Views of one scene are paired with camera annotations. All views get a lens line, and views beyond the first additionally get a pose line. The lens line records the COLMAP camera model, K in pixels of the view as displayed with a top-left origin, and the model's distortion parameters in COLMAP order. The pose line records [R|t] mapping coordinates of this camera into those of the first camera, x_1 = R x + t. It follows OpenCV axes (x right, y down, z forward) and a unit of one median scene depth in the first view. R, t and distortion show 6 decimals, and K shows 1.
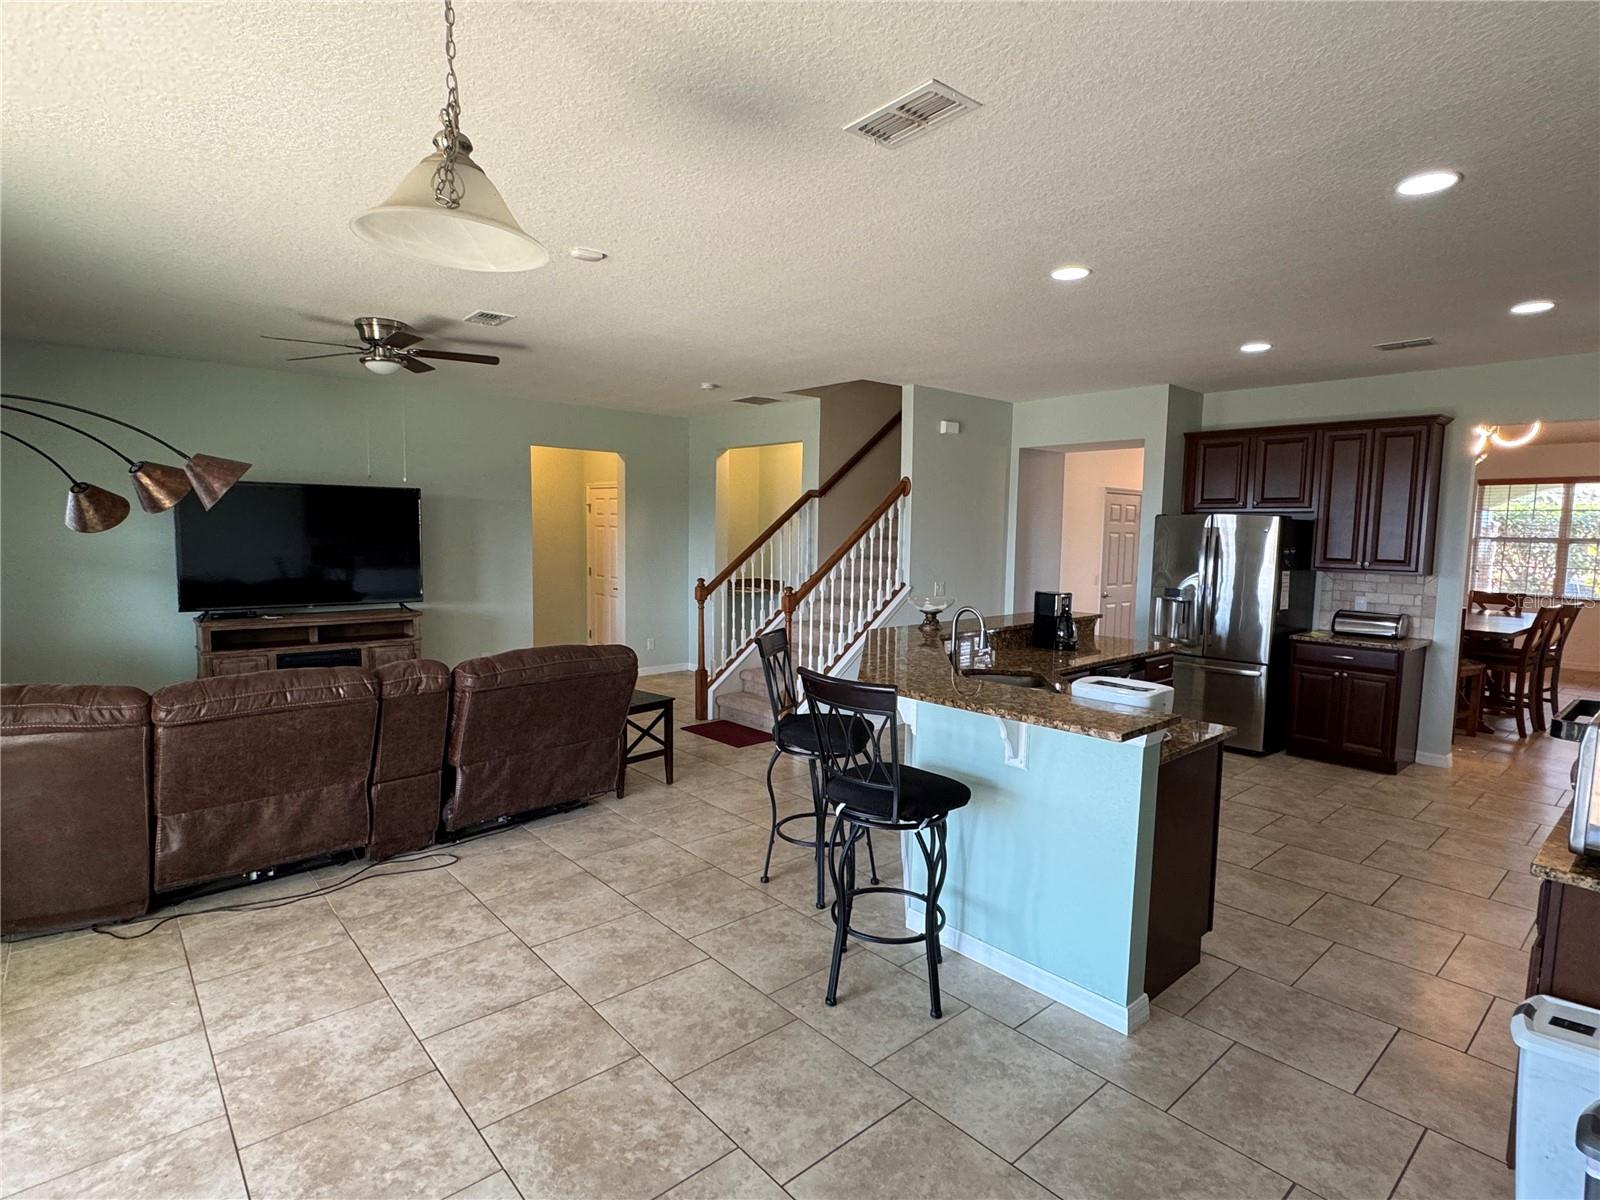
lens RADIAL K [[824.4, 0, 753.7], [0, 824.4, 596.3], [0, 0, 1]] dist [-0.000958, 0.000892]
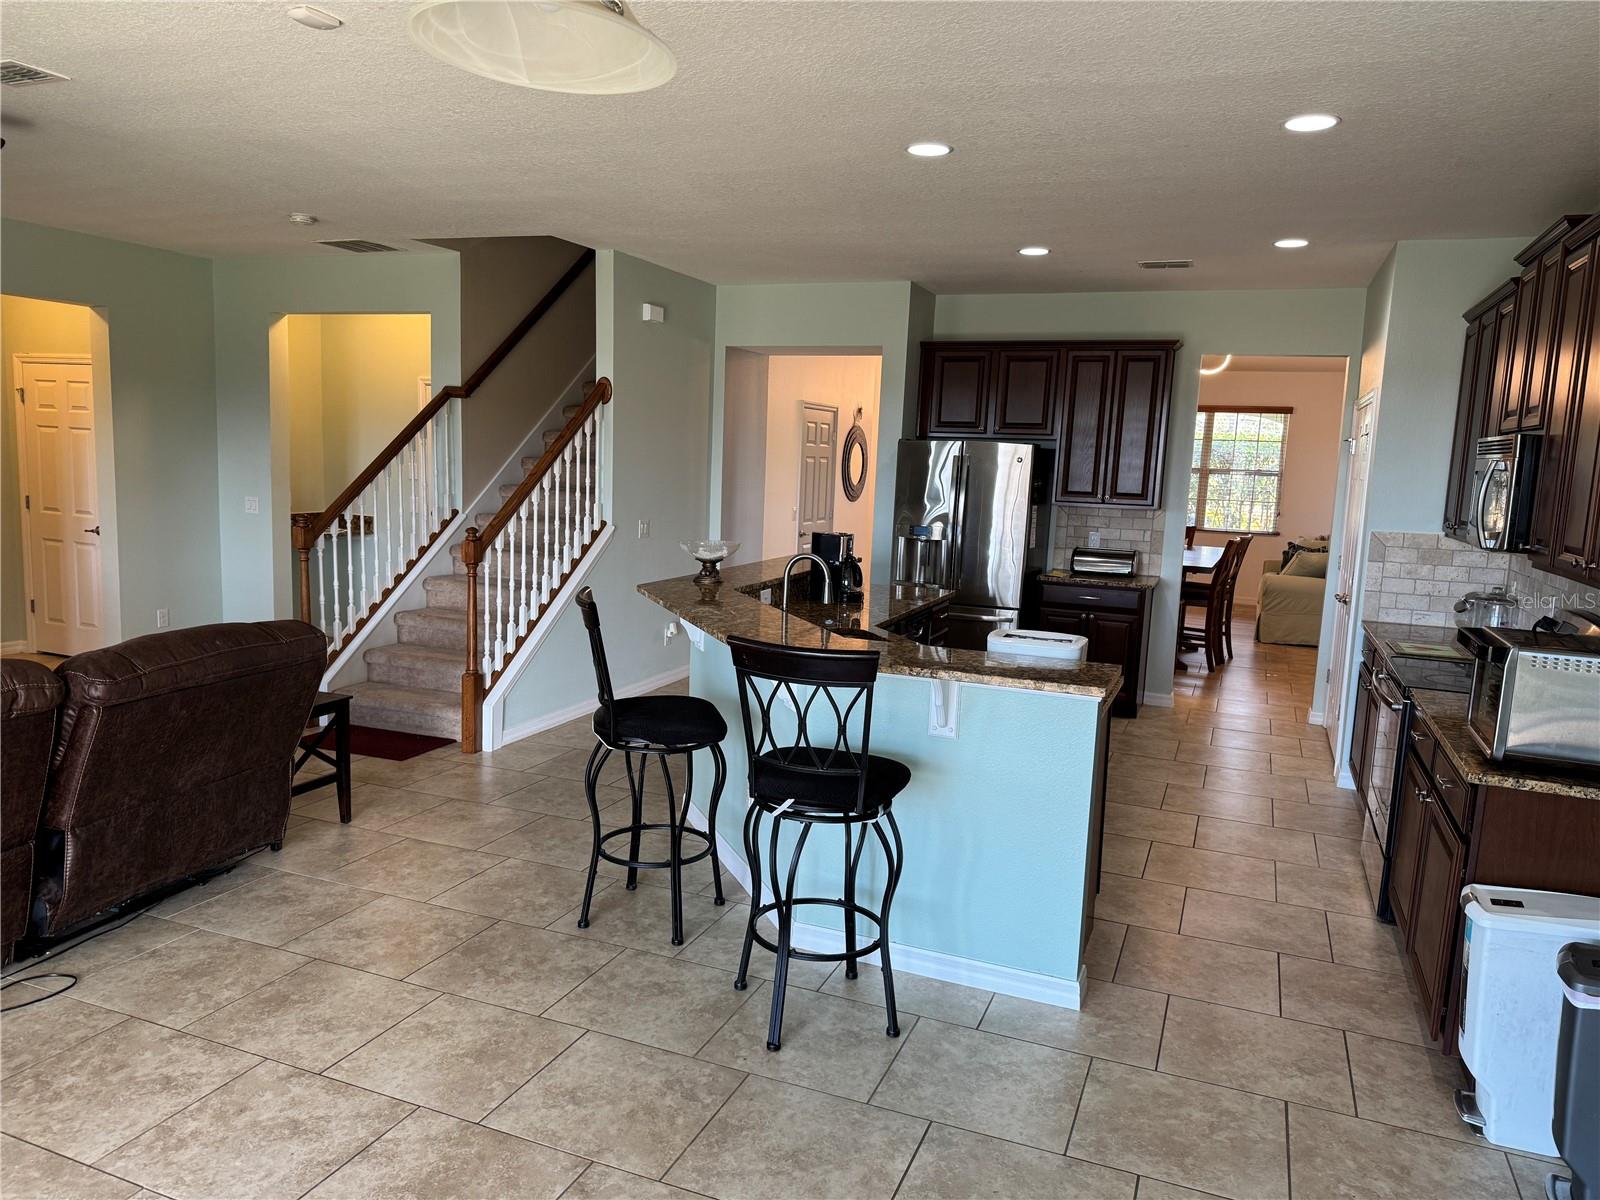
lens RADIAL K [[1140.9, 0, 761.8], [0, 1140.9, 611.3], [0, 0, 1]] dist [0.037734, -0.047568]
pose [[0.892823, -0.042596, 0.448388, -0.217413], [0.012767, 0.997511, 0.069339, -0.006224], [-0.450226, -0.056182, 0.891145, 0.014519]]
